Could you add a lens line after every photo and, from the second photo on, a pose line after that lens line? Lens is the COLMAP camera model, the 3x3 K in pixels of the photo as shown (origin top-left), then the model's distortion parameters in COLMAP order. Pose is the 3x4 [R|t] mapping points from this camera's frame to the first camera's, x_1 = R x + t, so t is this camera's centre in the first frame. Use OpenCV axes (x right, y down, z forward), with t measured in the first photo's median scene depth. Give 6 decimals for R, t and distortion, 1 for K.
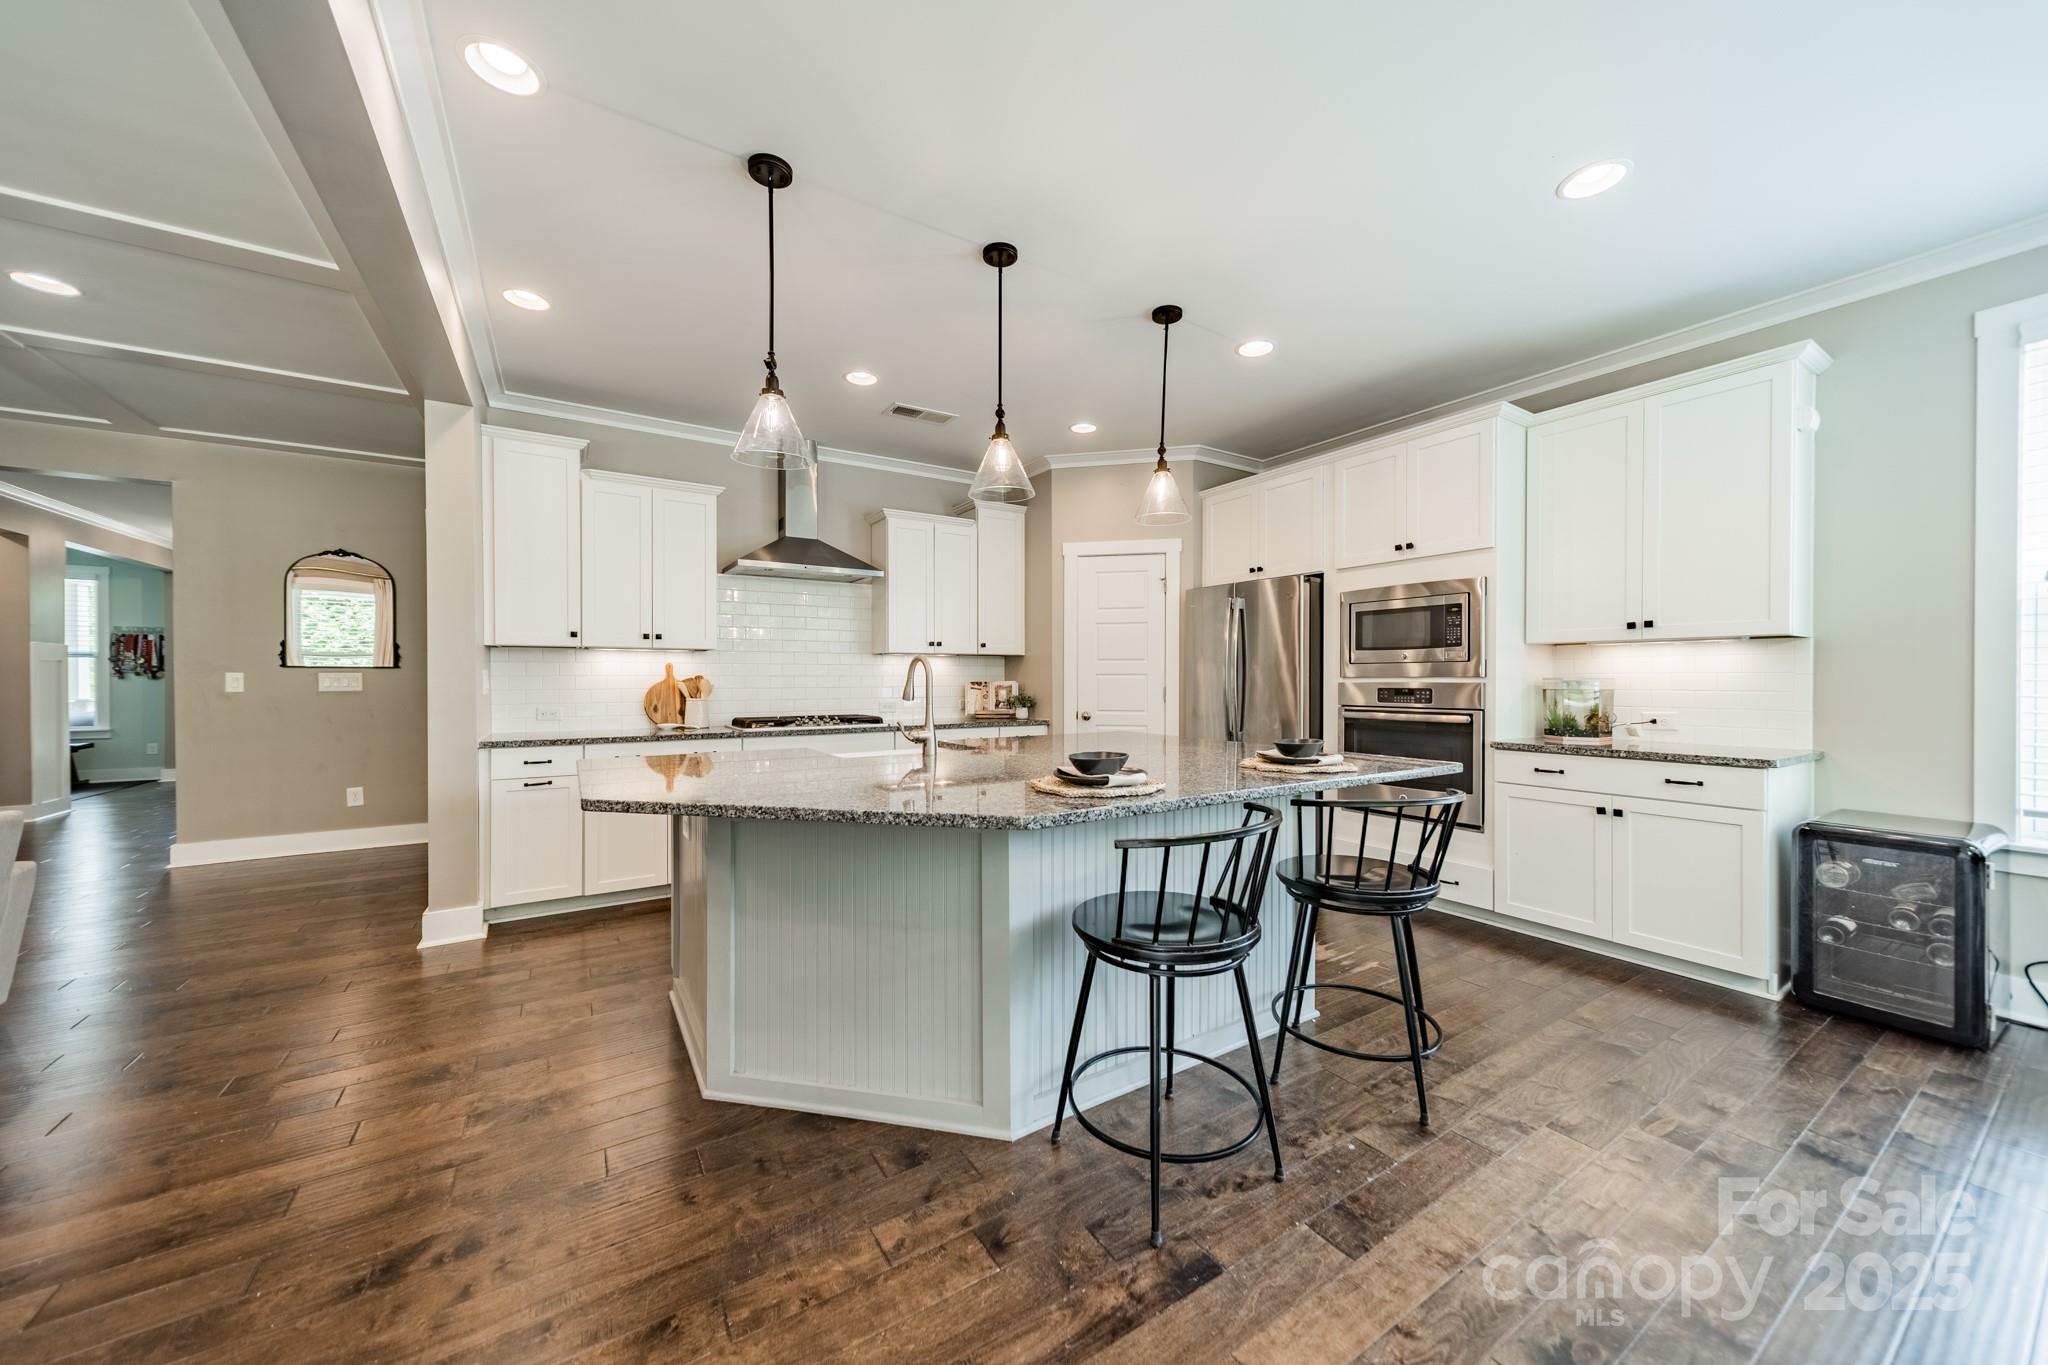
lens RADIAL K [[723.5, 0, 1028.6], [0, 723.5, 680.9], [0, 0, 1]] dist [0.007849, -0.000056]
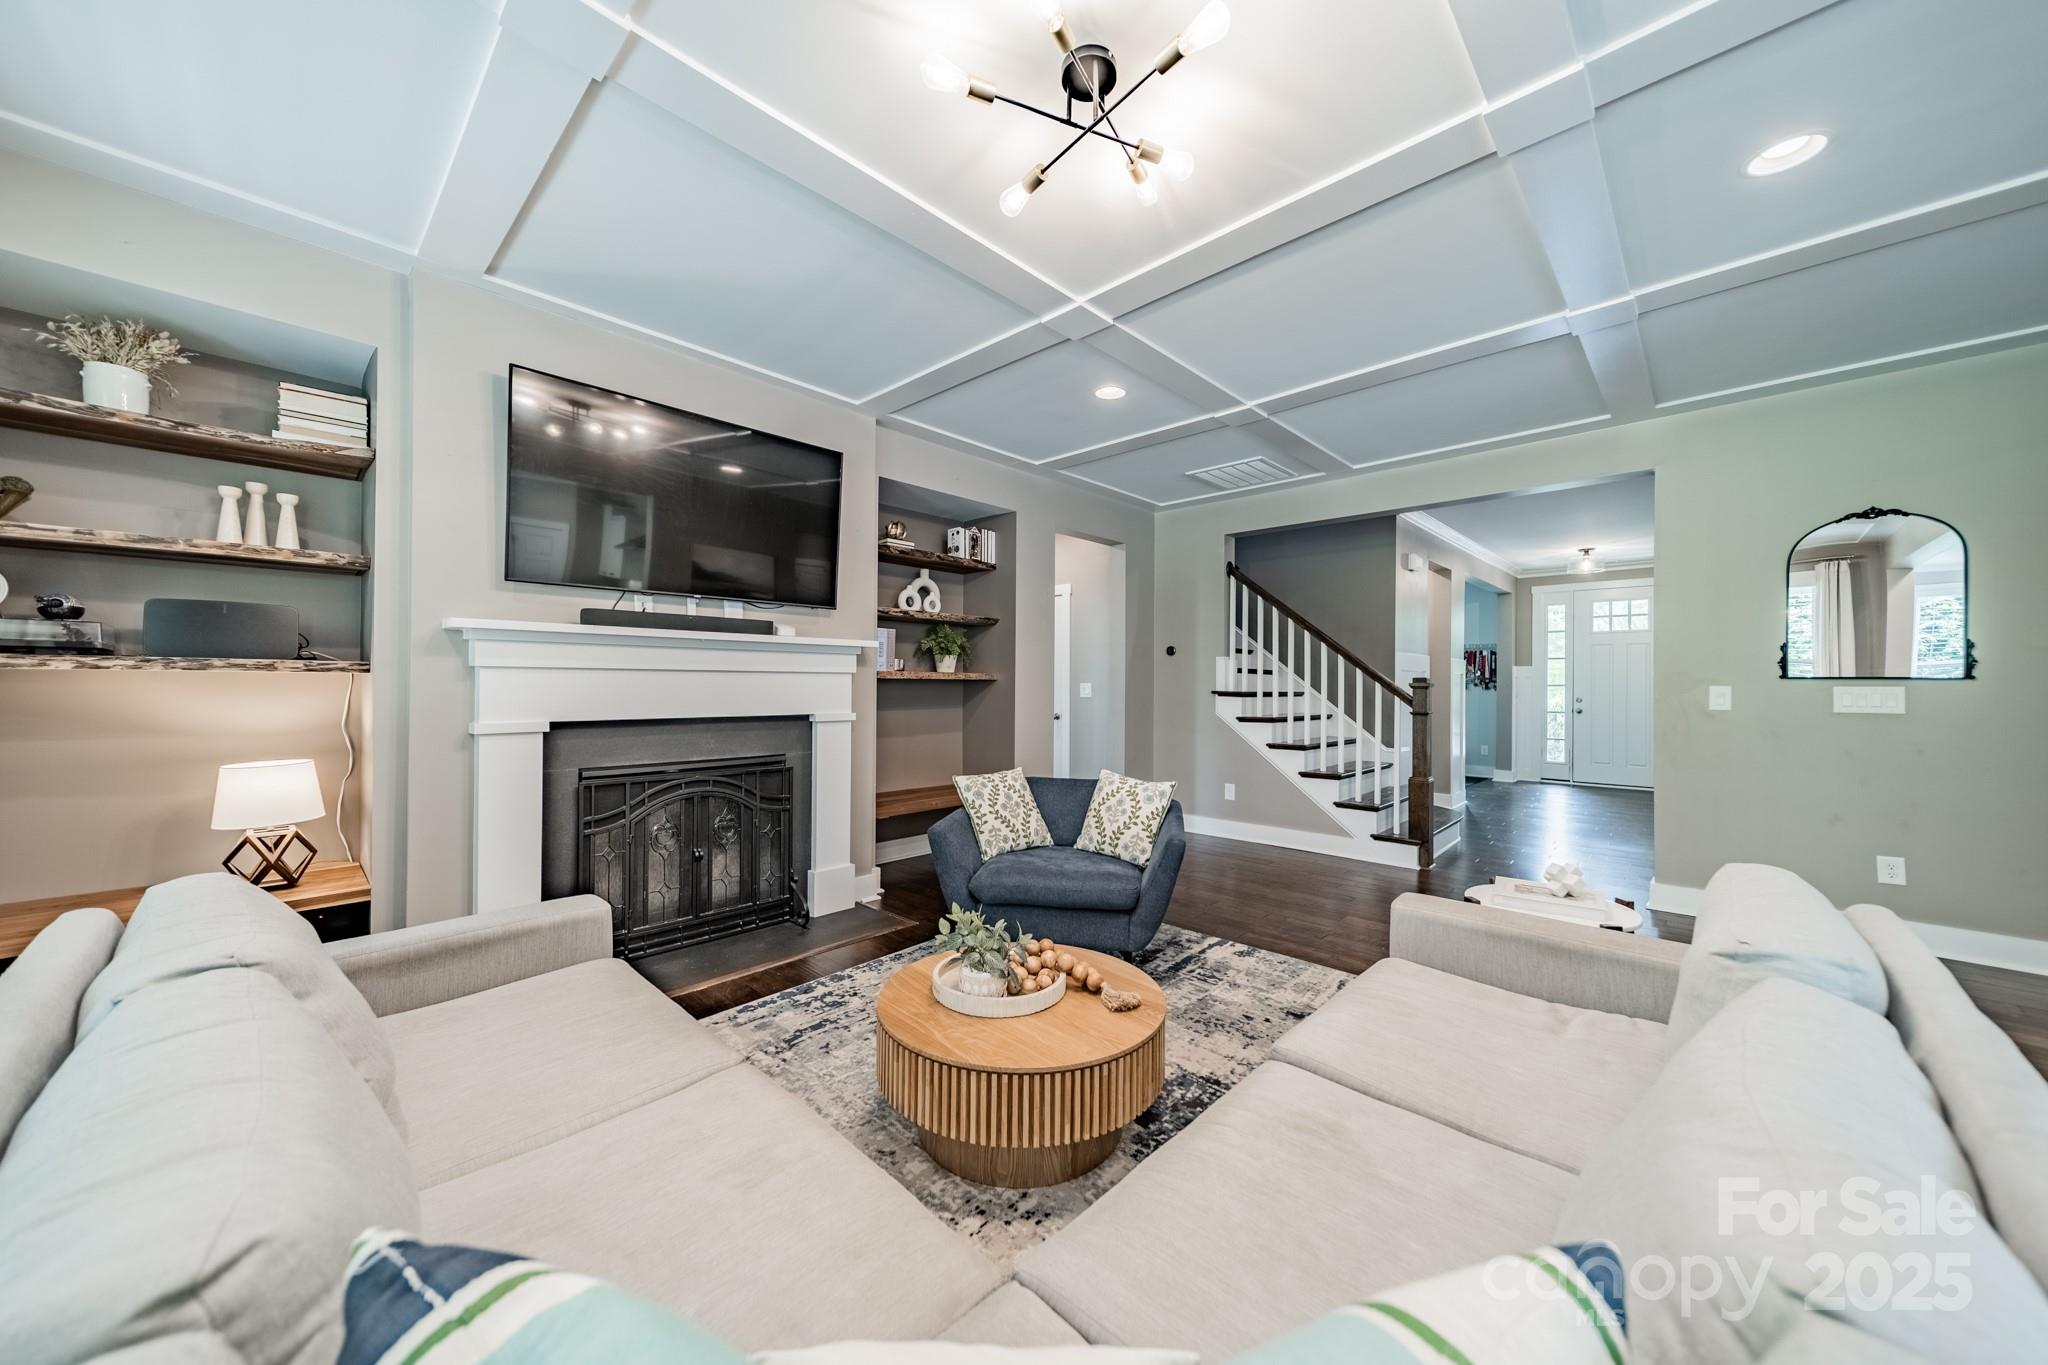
lens RADIAL K [[723.5, 0, 1028.6], [0, 723.5, 680.9], [0, 0, 1]] dist [0.007849, -0.000056]
pose [[0.240192, -0.000533, -0.970725, -0.617107], [-0.012140, 0.999920, -0.003553, -0.006178], [0.970649, 0.012638, 0.240166, 0.082218]]
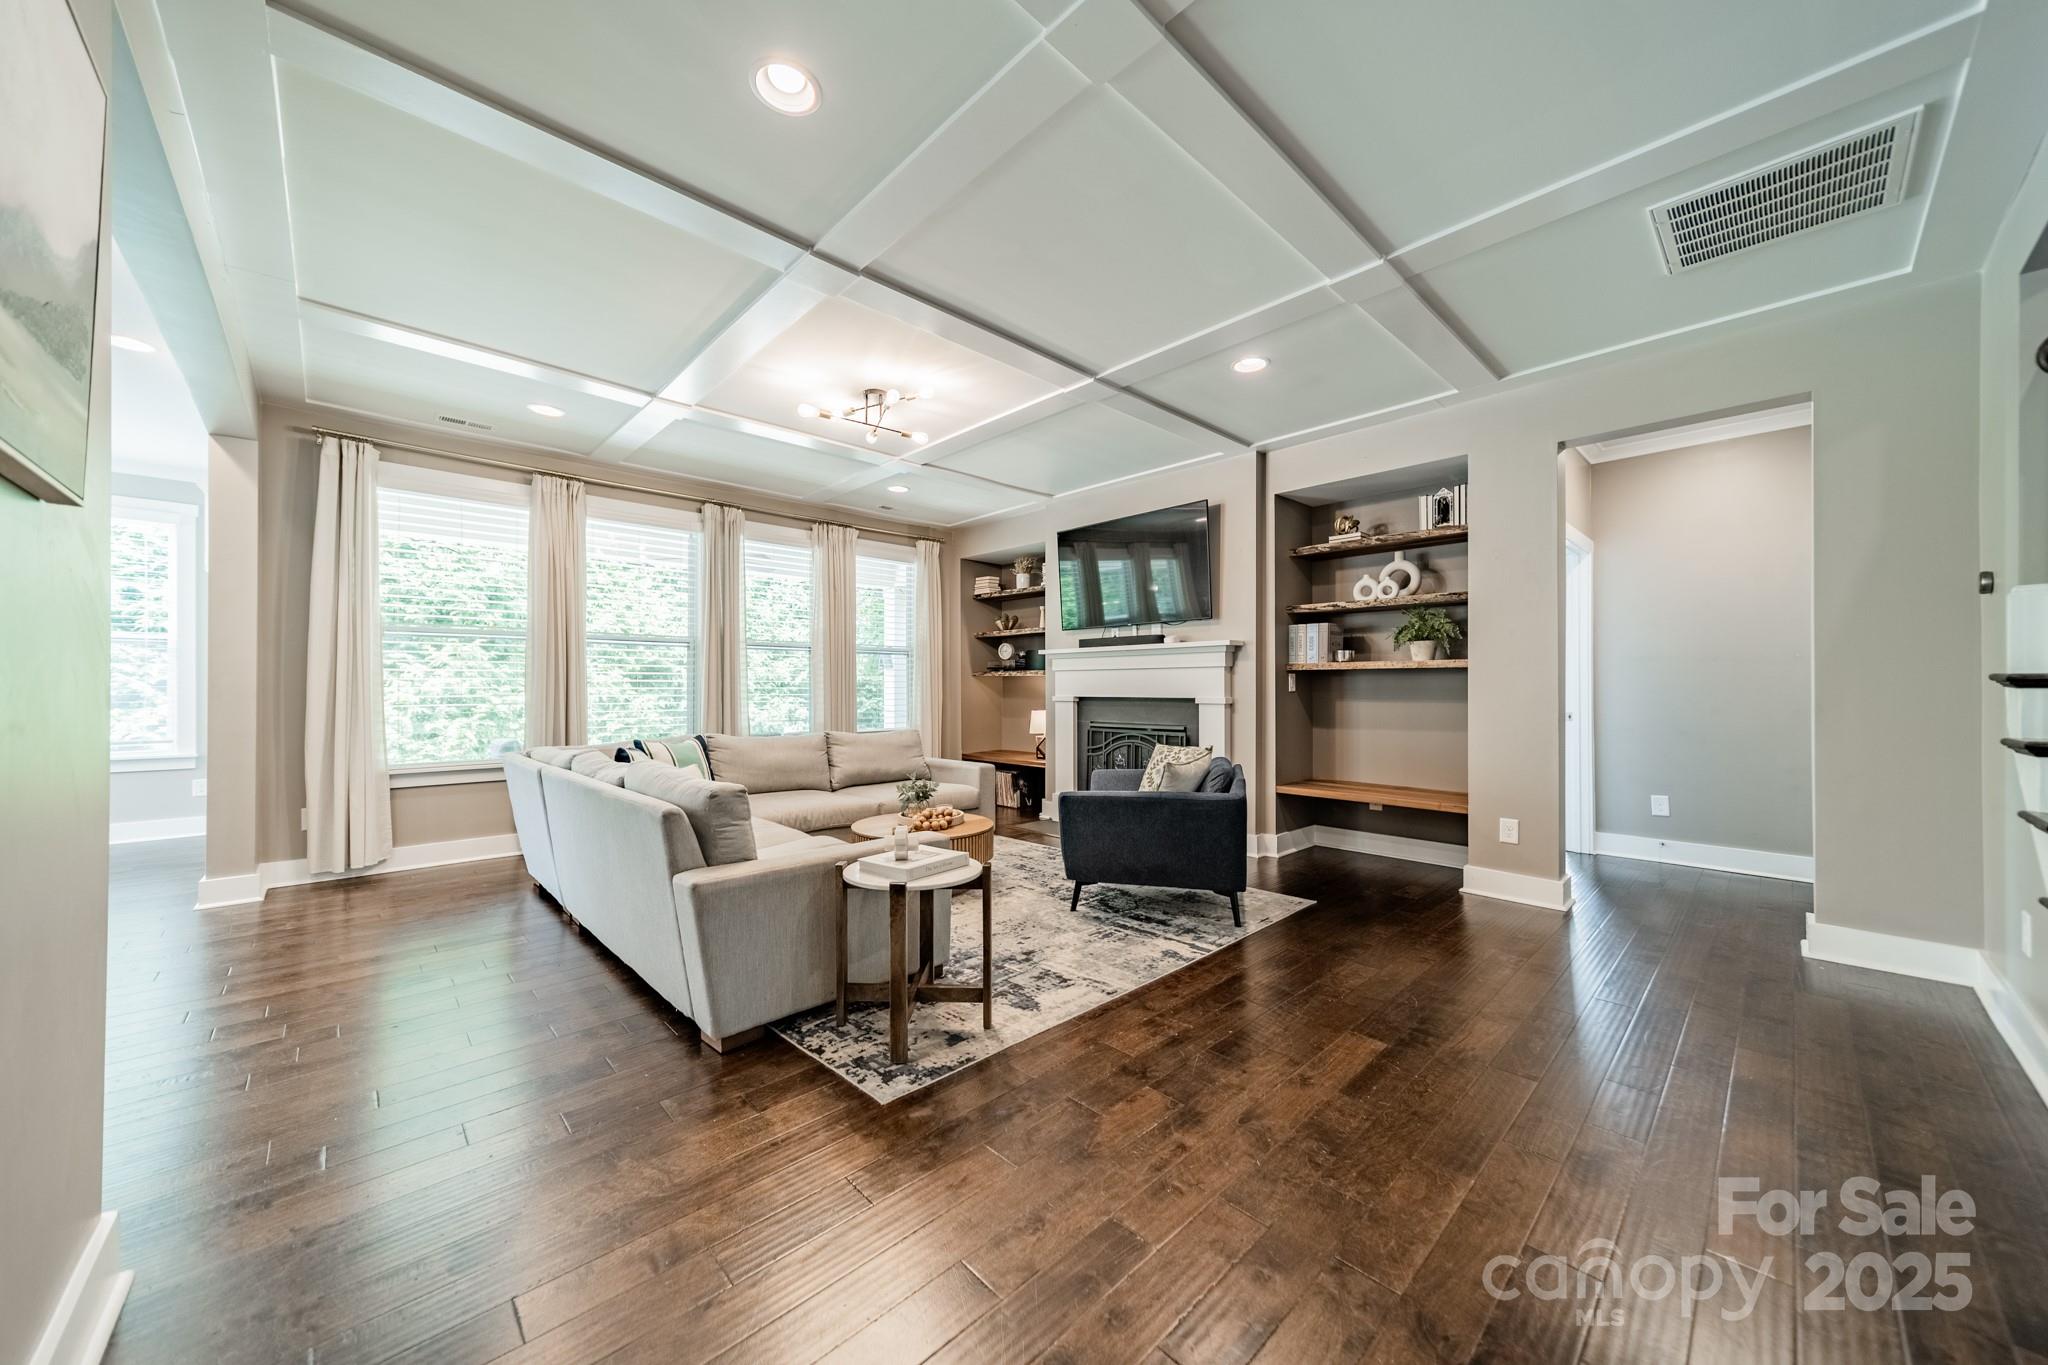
lens RADIAL K [[723.5, 0, 1028.6], [0, 723.5, 680.9], [0, 0, 1]] dist [0.007849, -0.000056]
pose [[-0.981559, -0.002353, -0.191143, -1.084436], [-0.001323, 0.999984, -0.005518, 0.015239], [0.191153, -0.005163, -0.981547, 1.299066]]
